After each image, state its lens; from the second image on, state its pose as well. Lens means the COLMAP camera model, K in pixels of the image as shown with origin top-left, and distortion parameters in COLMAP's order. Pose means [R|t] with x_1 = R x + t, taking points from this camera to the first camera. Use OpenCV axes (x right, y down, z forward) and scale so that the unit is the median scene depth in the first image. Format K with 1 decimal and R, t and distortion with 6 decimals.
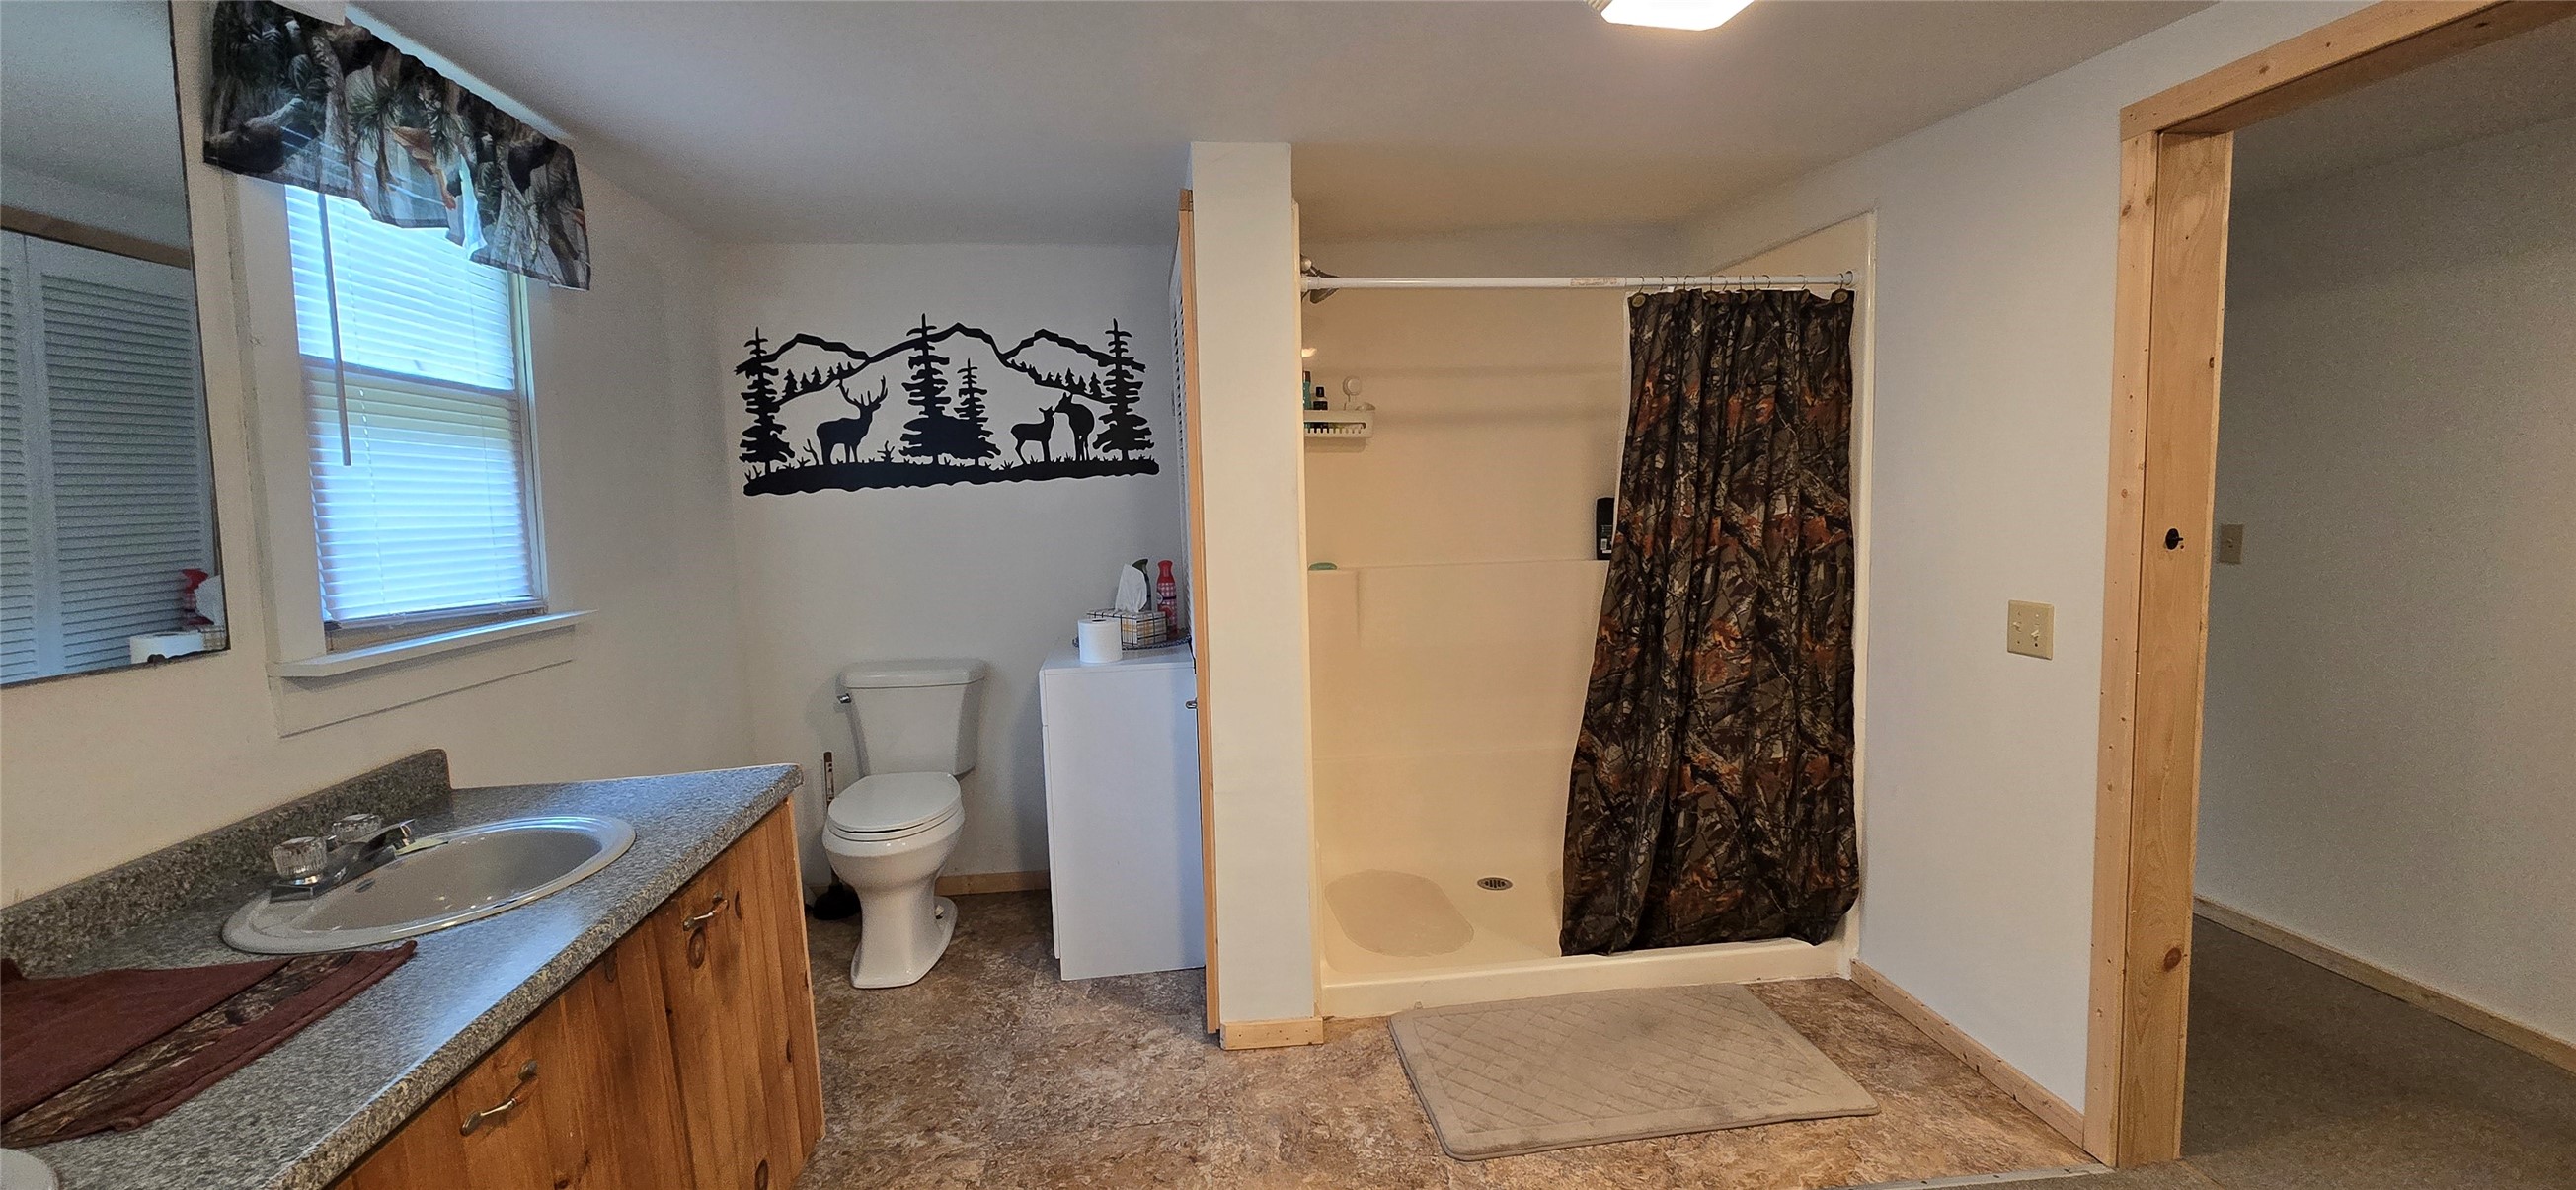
lens RADIAL K [[1025.9, 0, 1306.3], [0, 1025.9, 572.9], [0, 0, 1]] dist [0.001290, 0.000254]
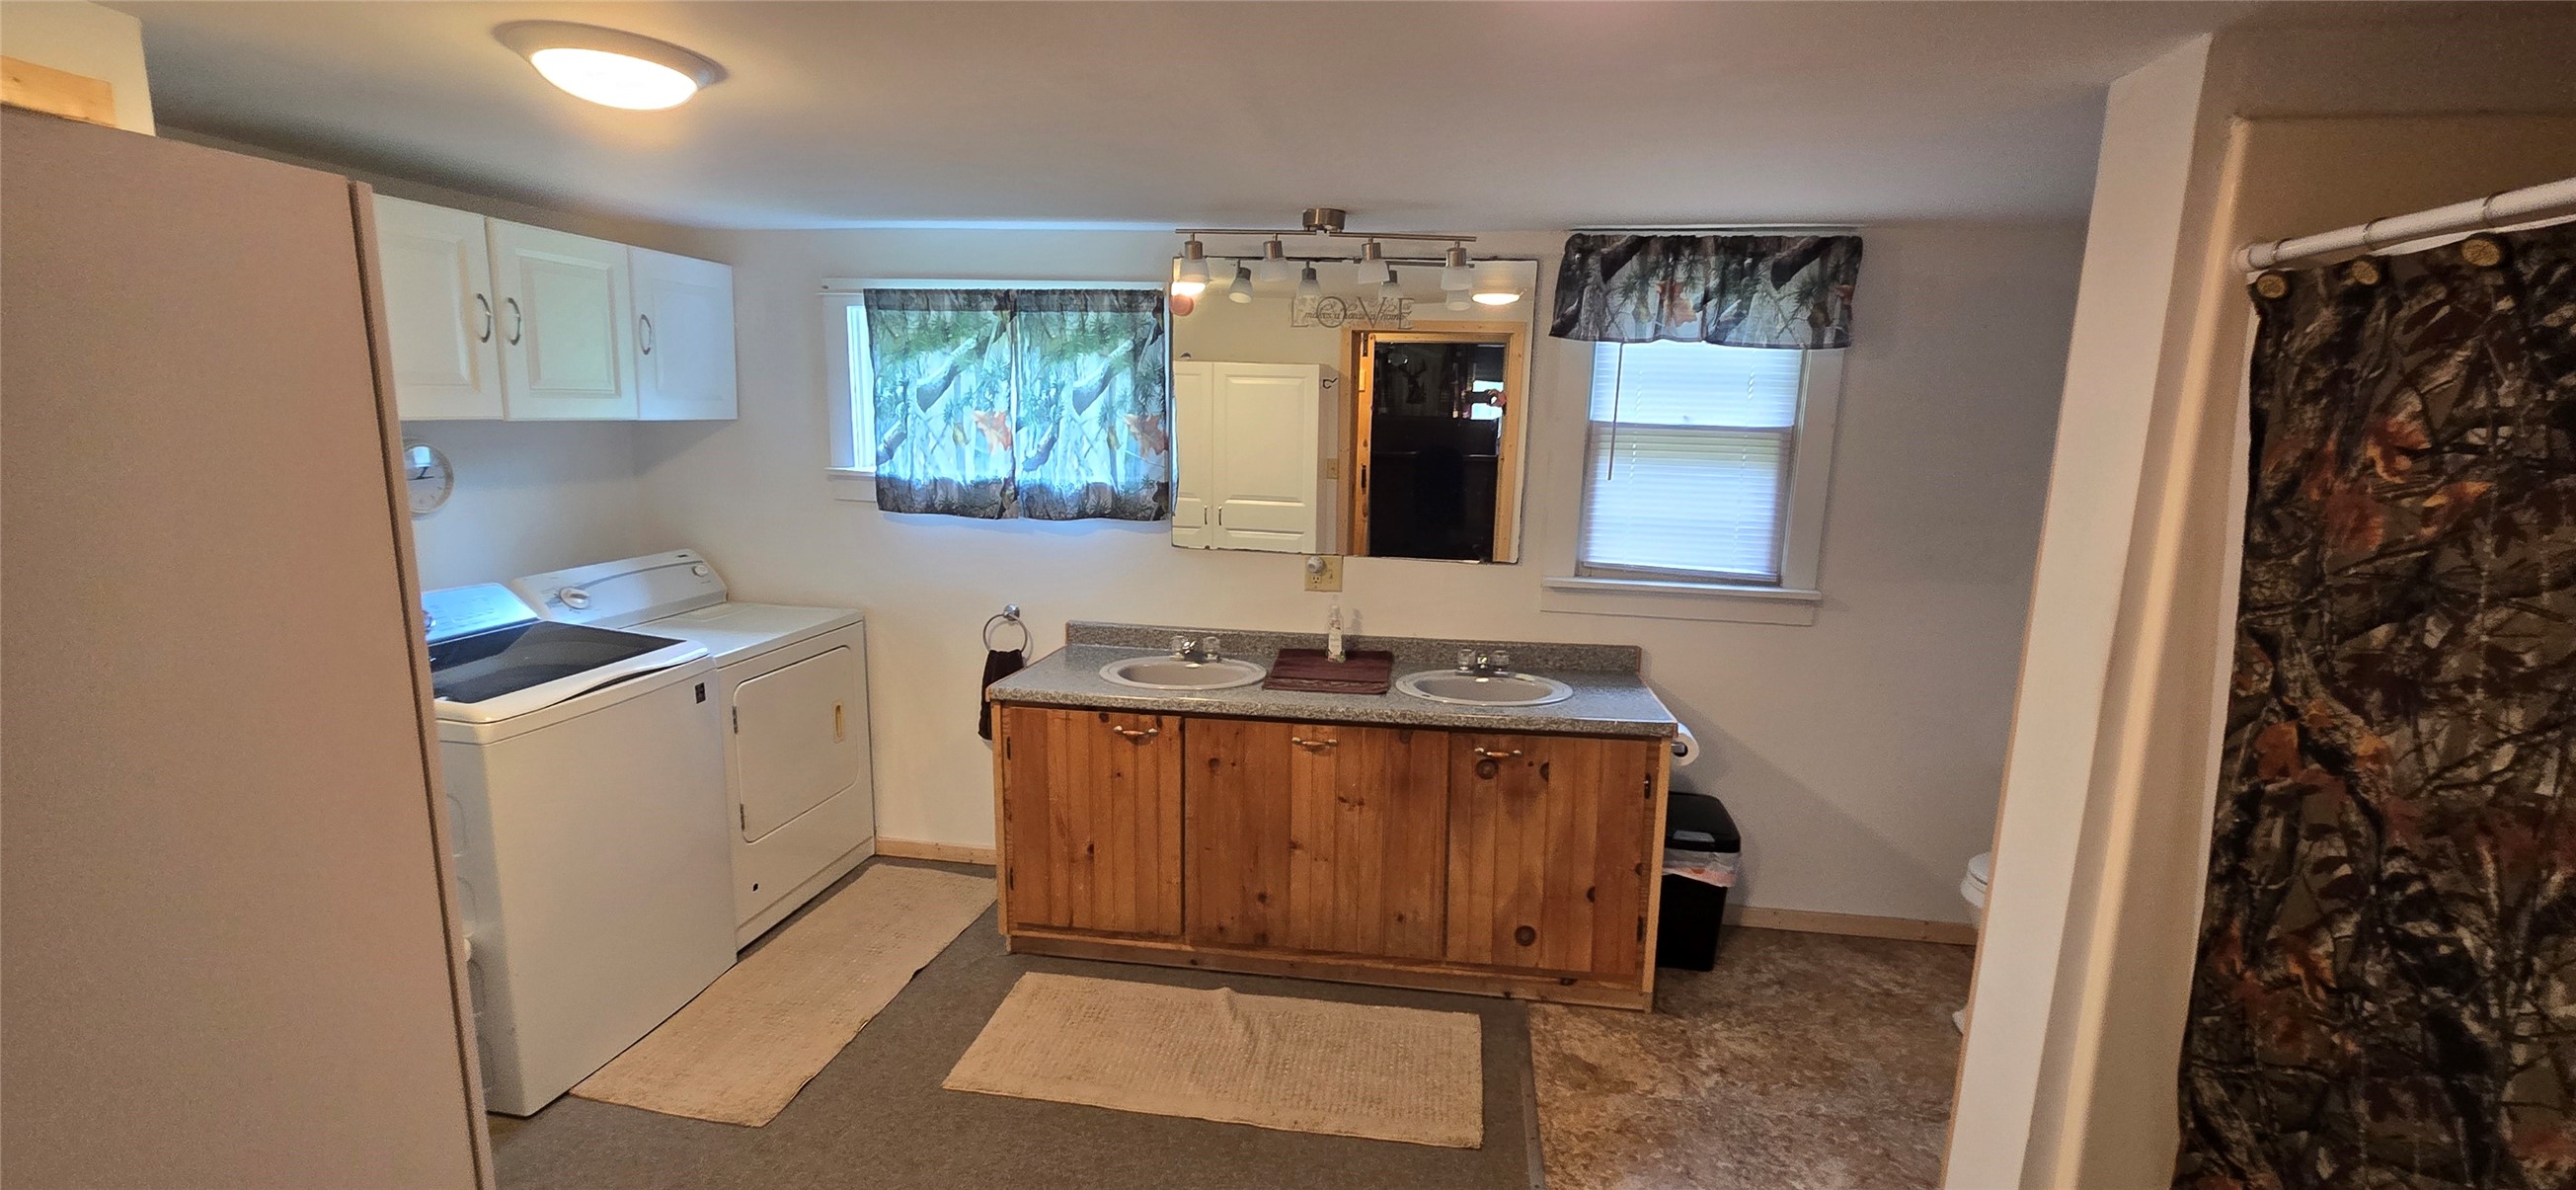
lens RADIAL K [[1053.1, 0, 1283.7], [0, 1053.1, 629.2], [0, 0, 1]] dist [-0.020633, -0.000039]
pose [[-0.082028, 0.002772, -0.996626, 0.891950], [-0.084312, 0.996392, 0.009710, 0.176535], [0.993057, 0.084824, -0.081499, 0.565160]]
